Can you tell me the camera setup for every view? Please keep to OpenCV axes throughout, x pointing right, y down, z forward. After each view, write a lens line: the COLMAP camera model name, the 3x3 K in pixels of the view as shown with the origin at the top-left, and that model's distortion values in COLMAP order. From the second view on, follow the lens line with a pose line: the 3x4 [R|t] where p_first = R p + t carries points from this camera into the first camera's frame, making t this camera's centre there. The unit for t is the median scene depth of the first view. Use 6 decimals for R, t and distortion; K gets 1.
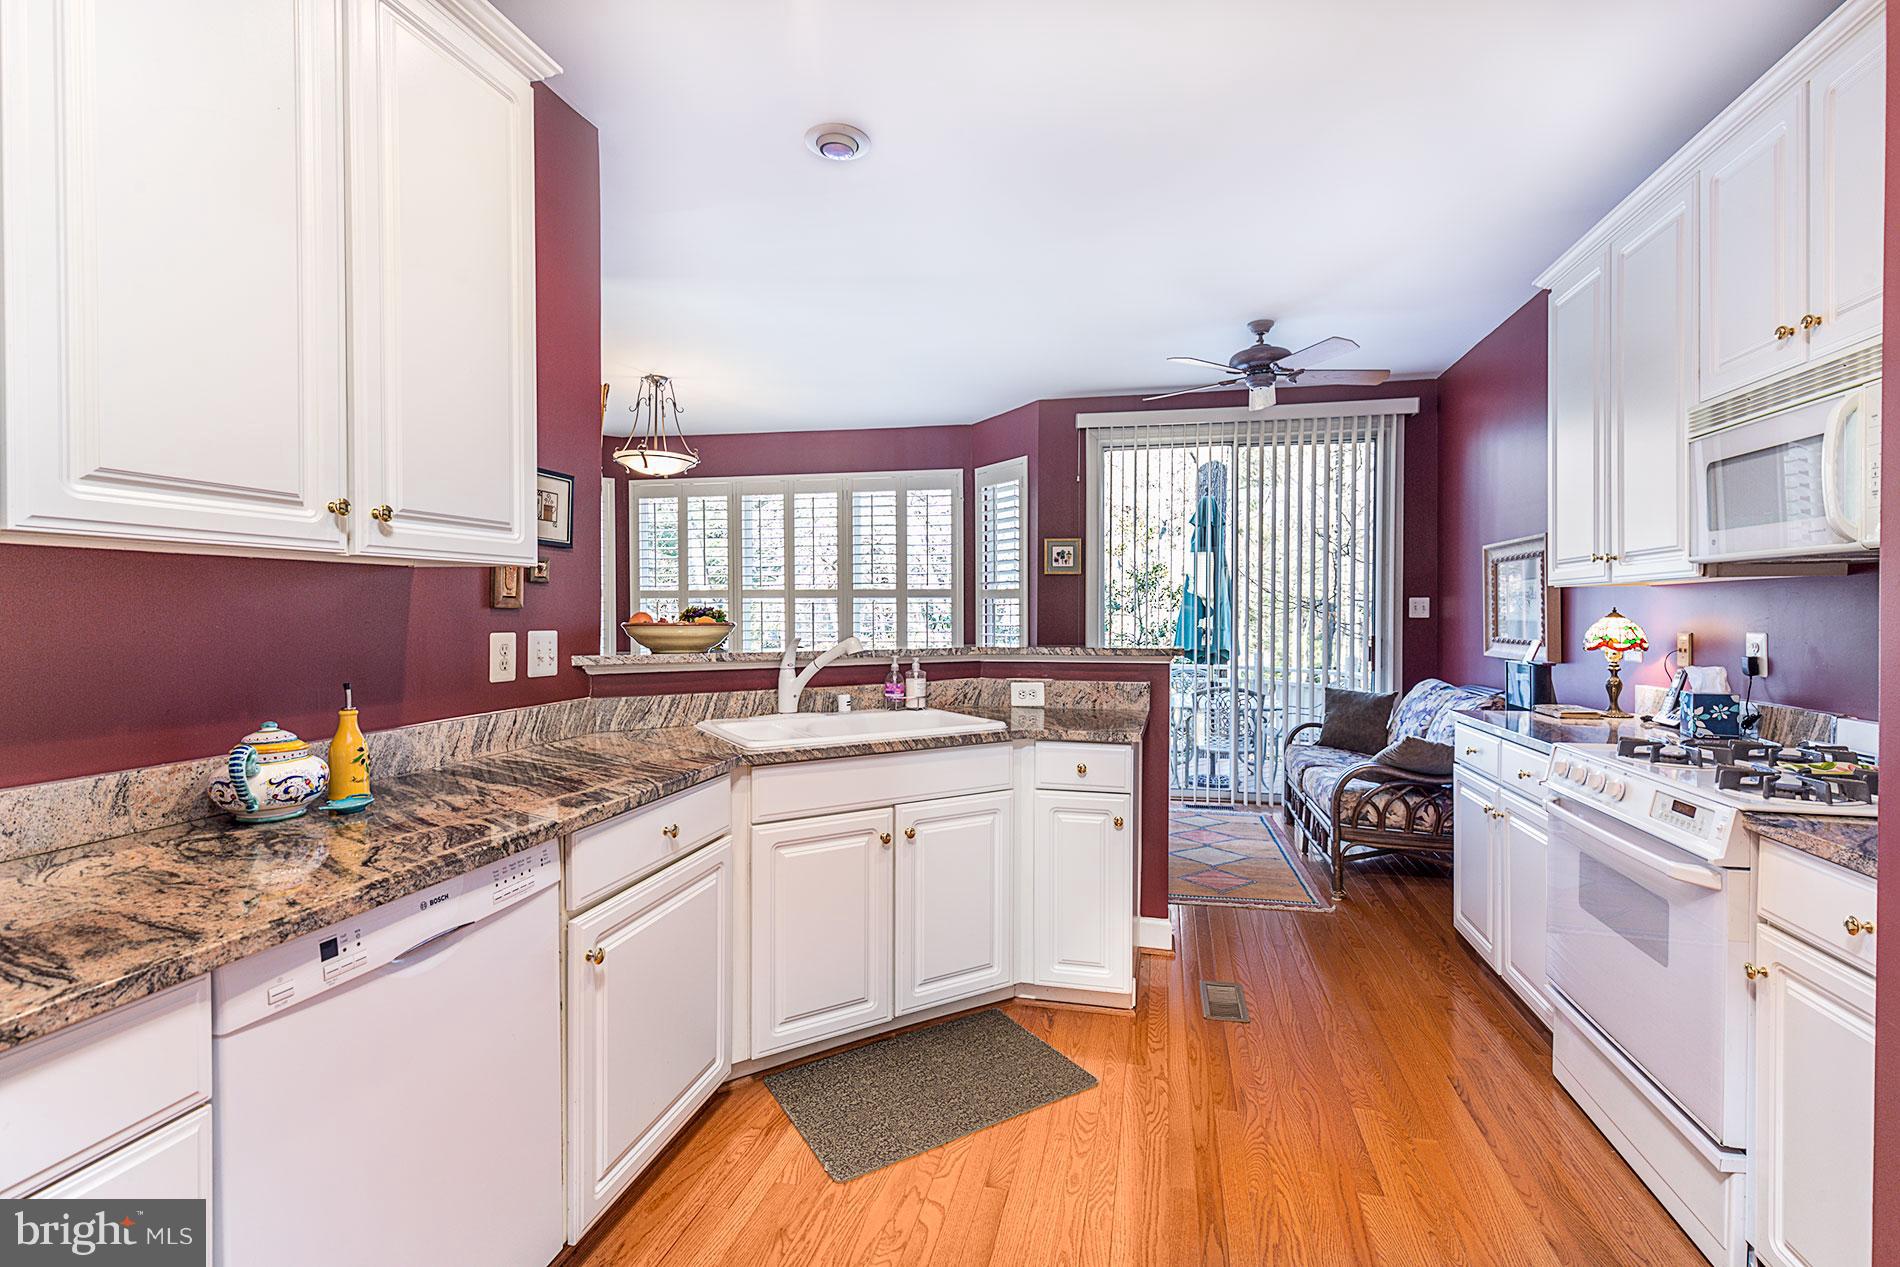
lens RADIAL K [[881.2, 0, 958.4], [0, 881.2, 617.2], [0, 0, 1]] dist [0.004299, -0.000864]
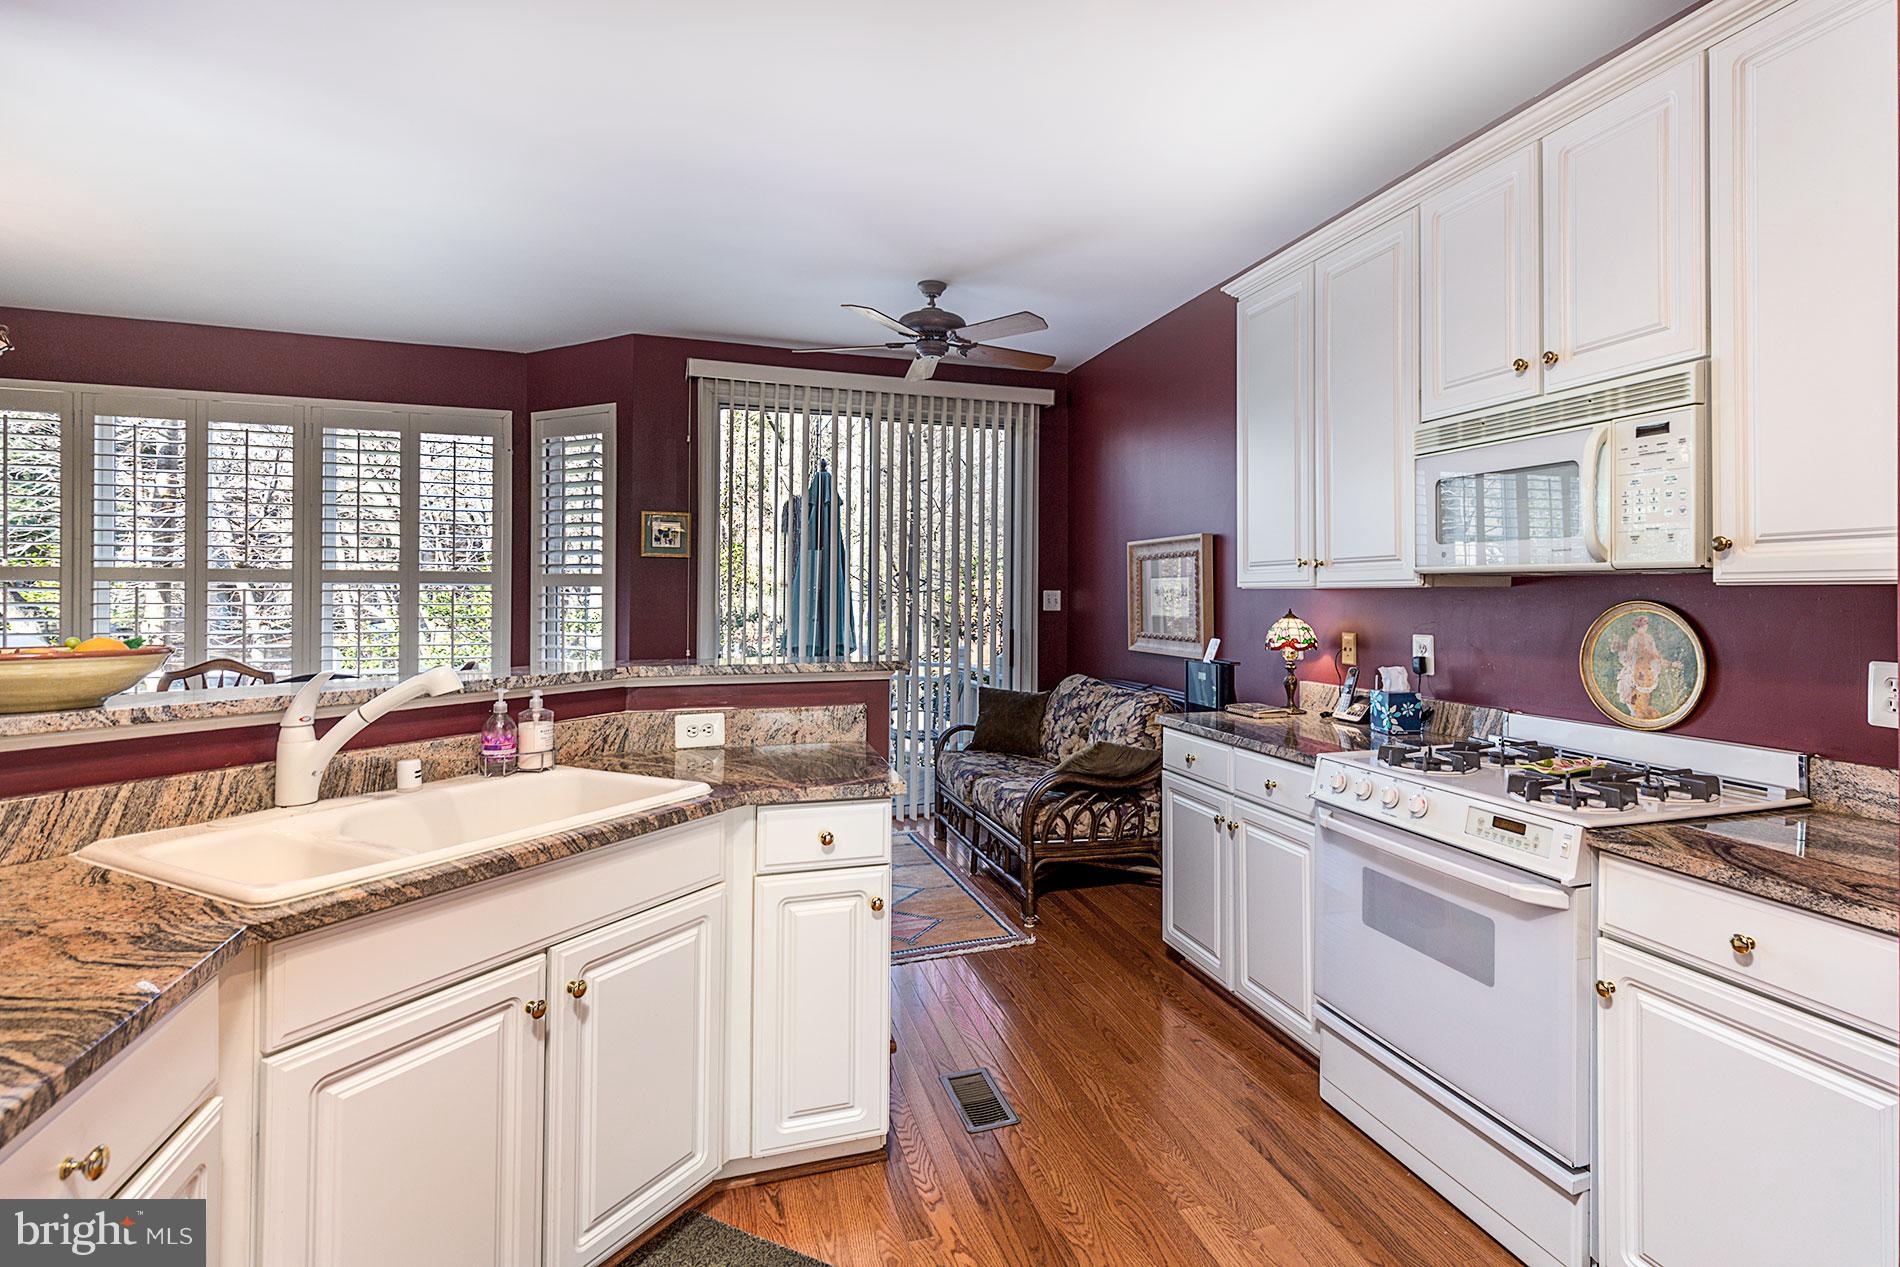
lens RADIAL K [[881.2, 0, 945.9], [0, 881.2, 577.0], [0, 0, 1]] dist [0.004299, -0.000864]
pose [[0.840610, 0.009868, 0.541551, -0.148664], [-0.001064, 0.999862, -0.016569, -0.026811], [-0.541640, 0.013352, 0.840504, 0.291525]]
